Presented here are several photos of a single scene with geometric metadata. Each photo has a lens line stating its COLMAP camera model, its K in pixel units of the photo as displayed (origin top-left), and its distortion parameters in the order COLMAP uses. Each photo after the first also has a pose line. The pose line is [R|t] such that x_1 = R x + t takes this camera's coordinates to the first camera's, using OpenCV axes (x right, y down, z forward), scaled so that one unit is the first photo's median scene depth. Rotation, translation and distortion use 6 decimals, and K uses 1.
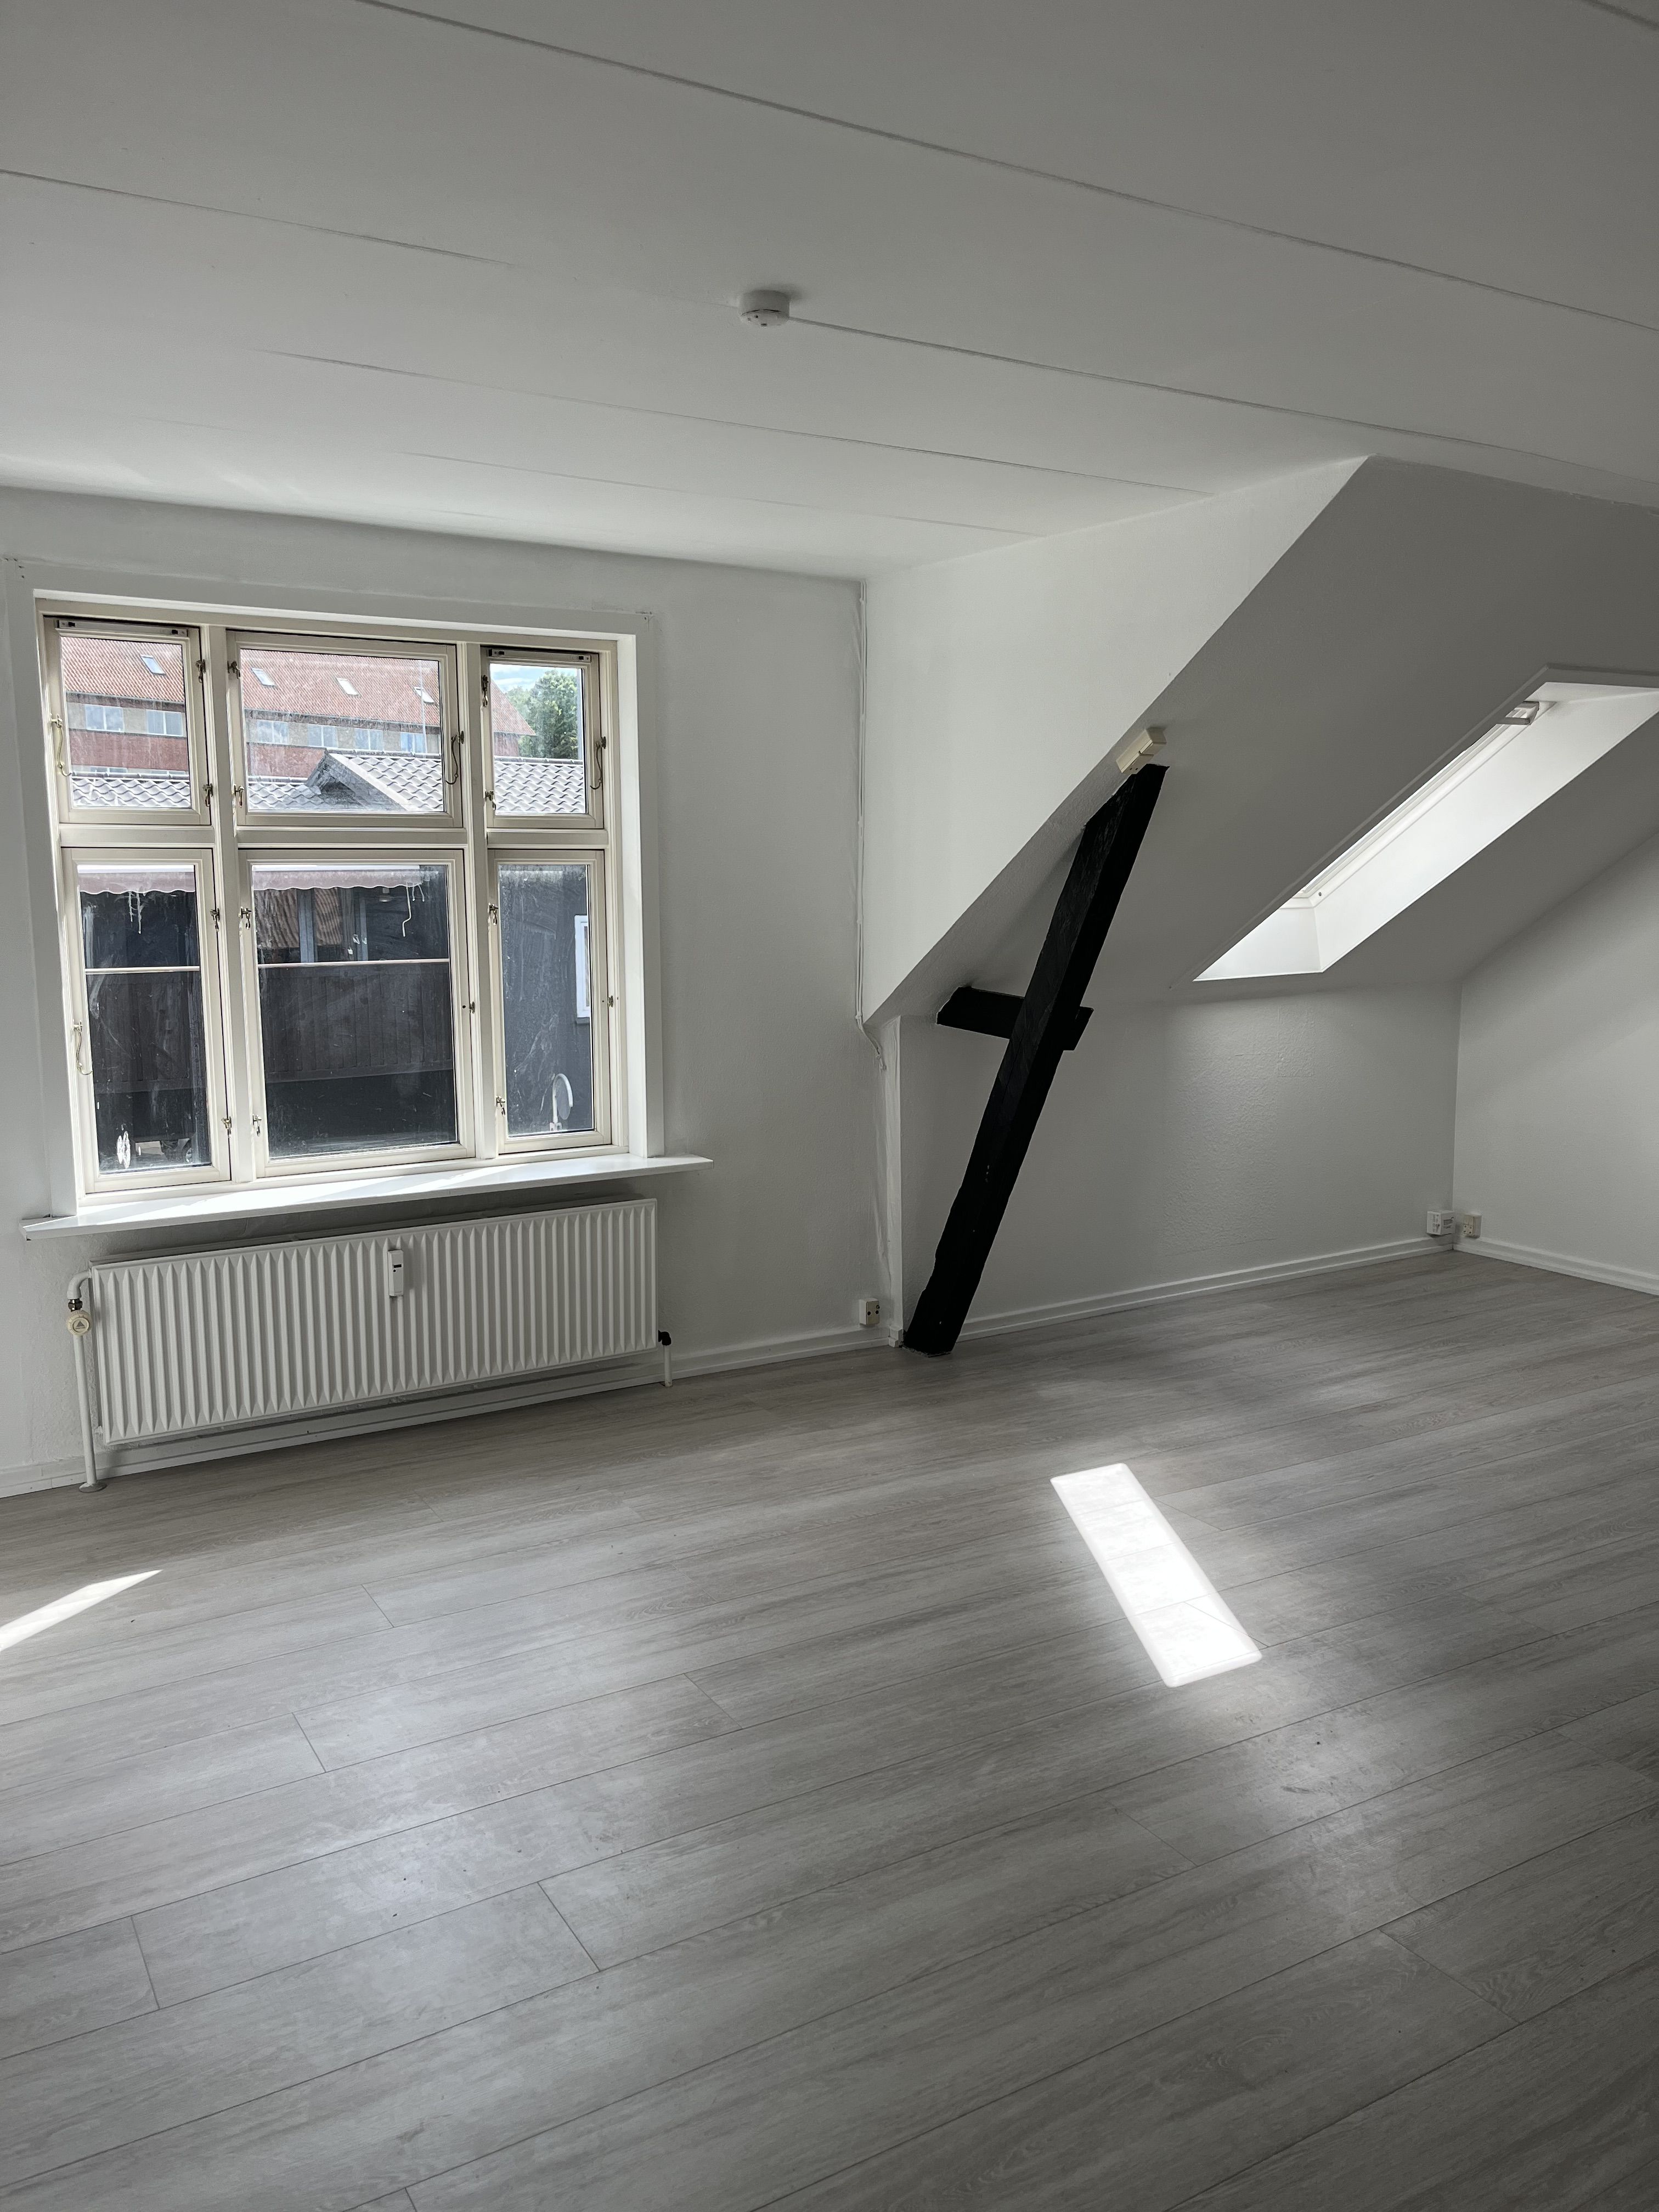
lens RADIAL K [[1677.7, 0, 809.9], [0, 1677.7, 1107.5], [0, 0, 1]] dist [0.058714, -0.085046]
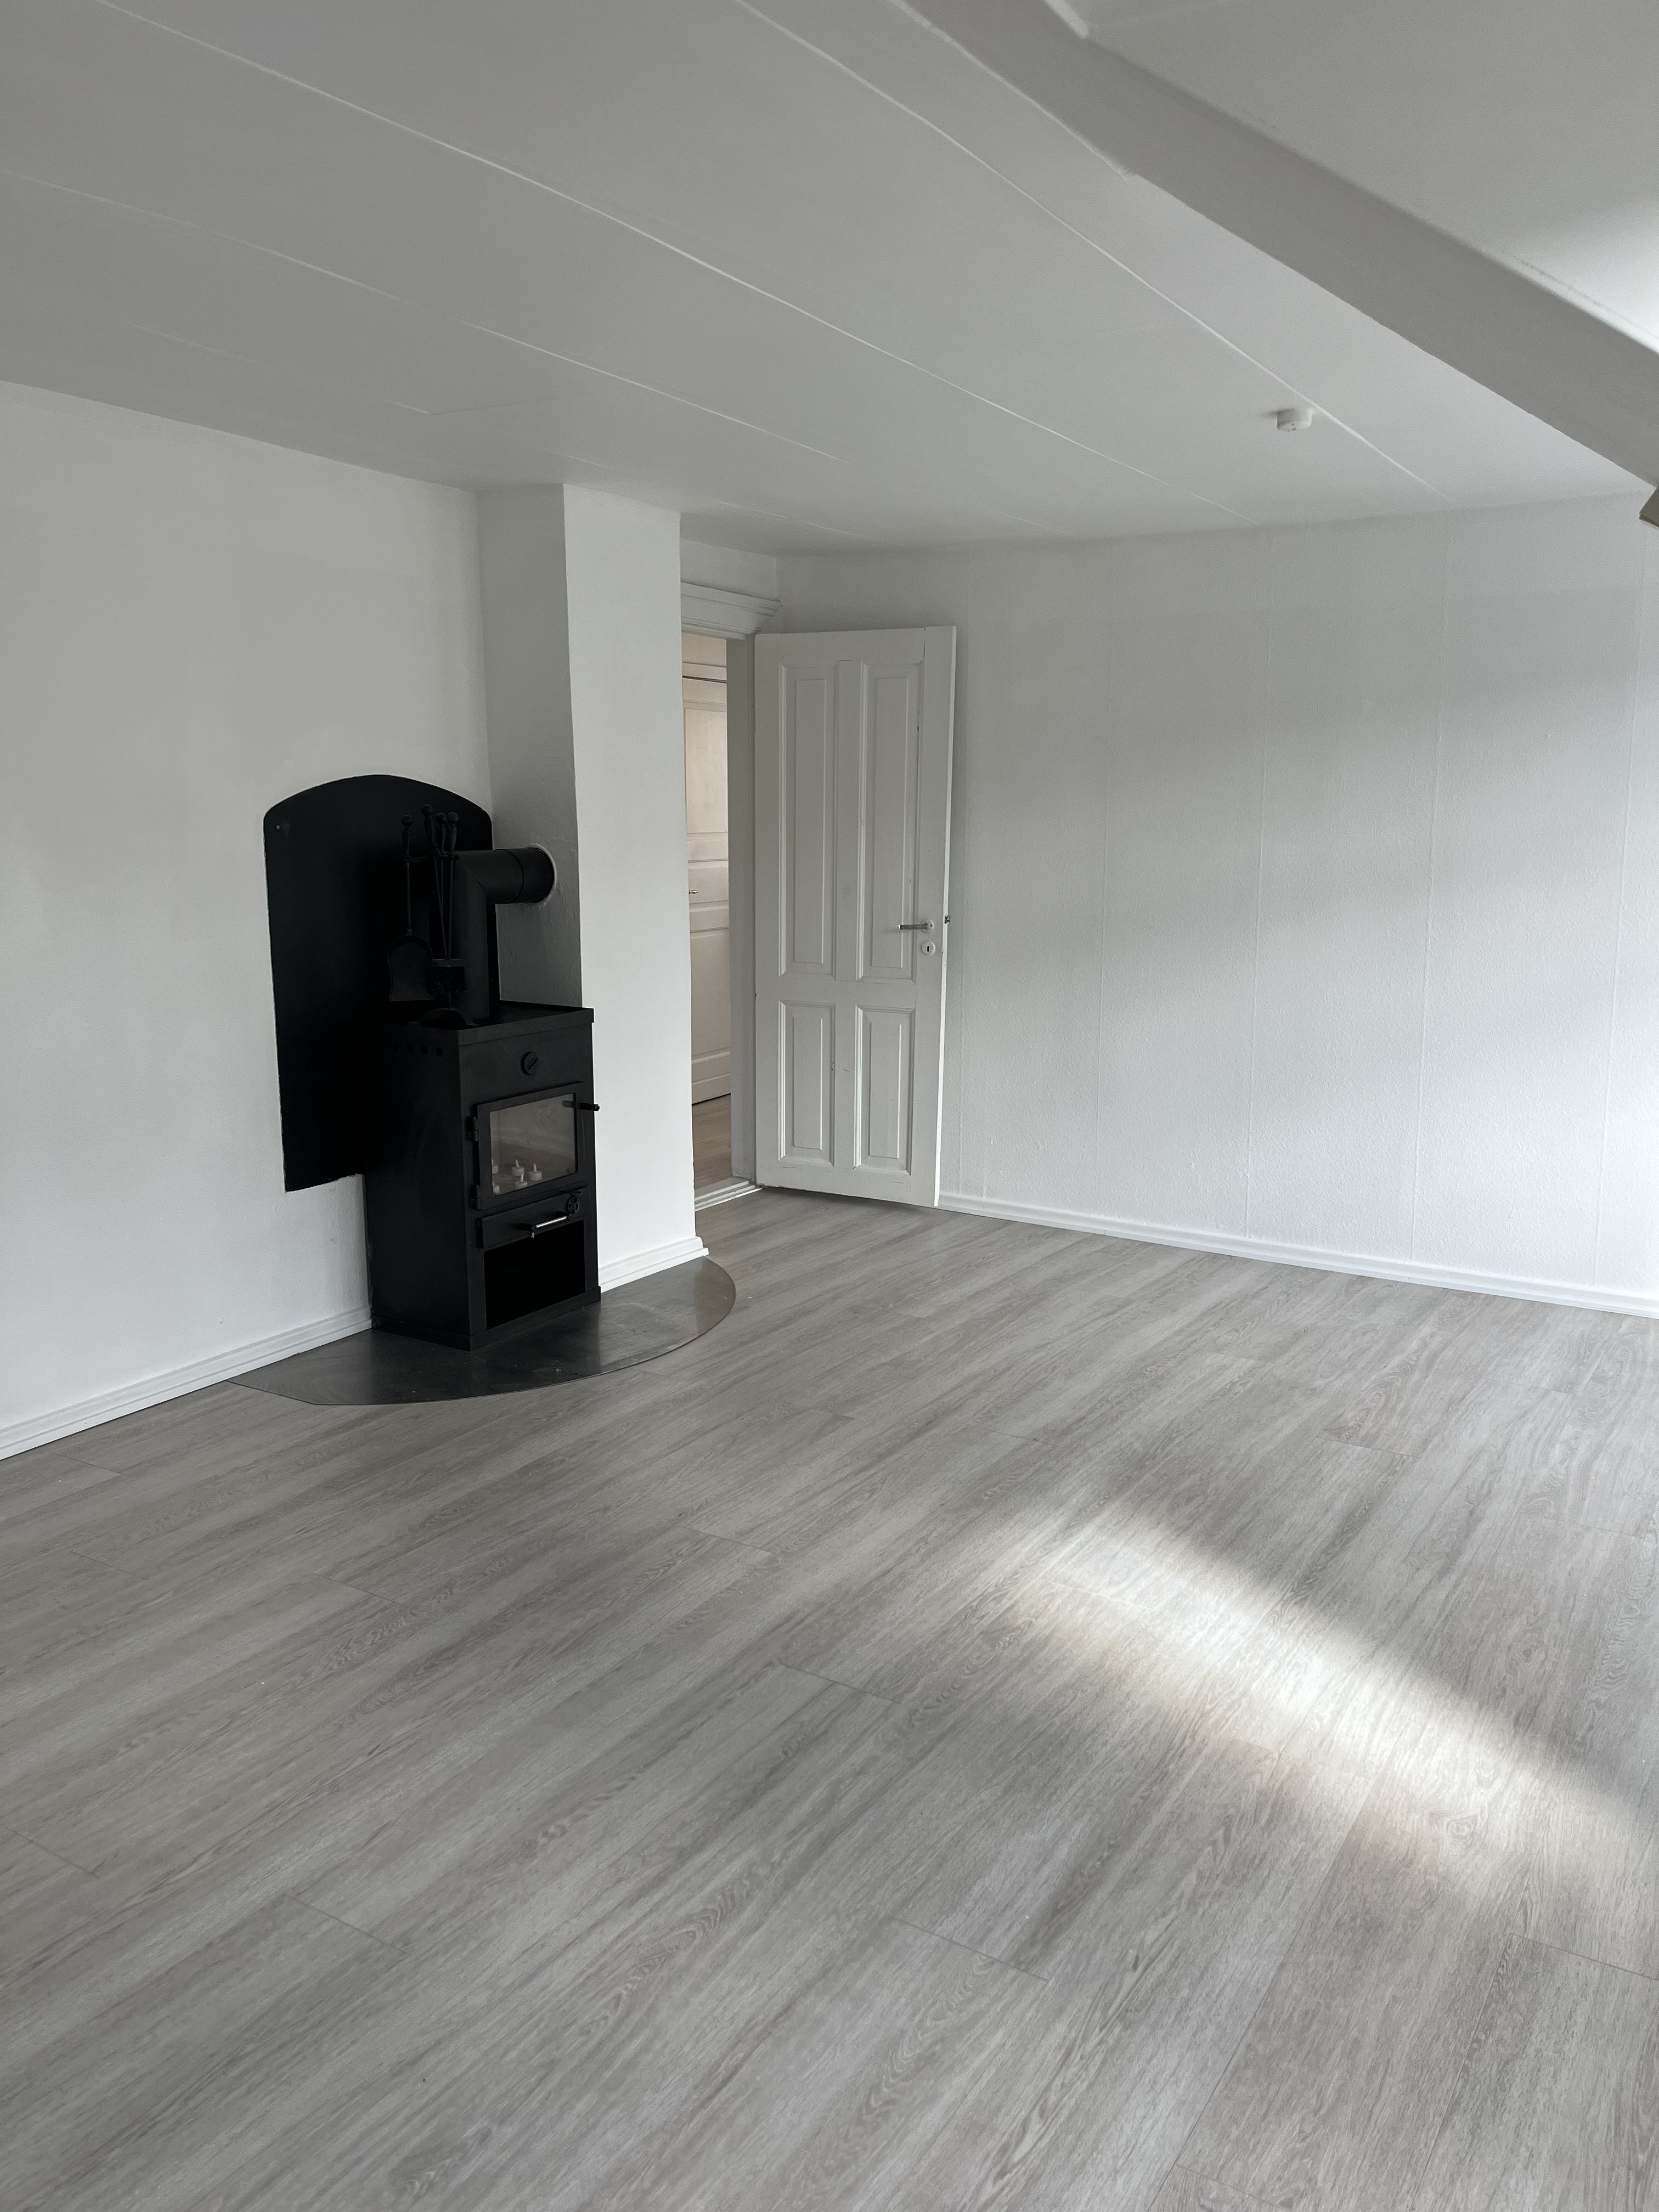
lens RADIAL K [[1677.7, 0, 837.6], [0, 1677.7, 1092.9], [0, 0, 1]] dist [0.058714, -0.085046]
pose [[-0.881222, 0.078027, -0.466219, 0.641361], [-0.068743, 0.954644, 0.289704, -0.181346], [0.467678, 0.287343, -0.835890, 1.331515]]
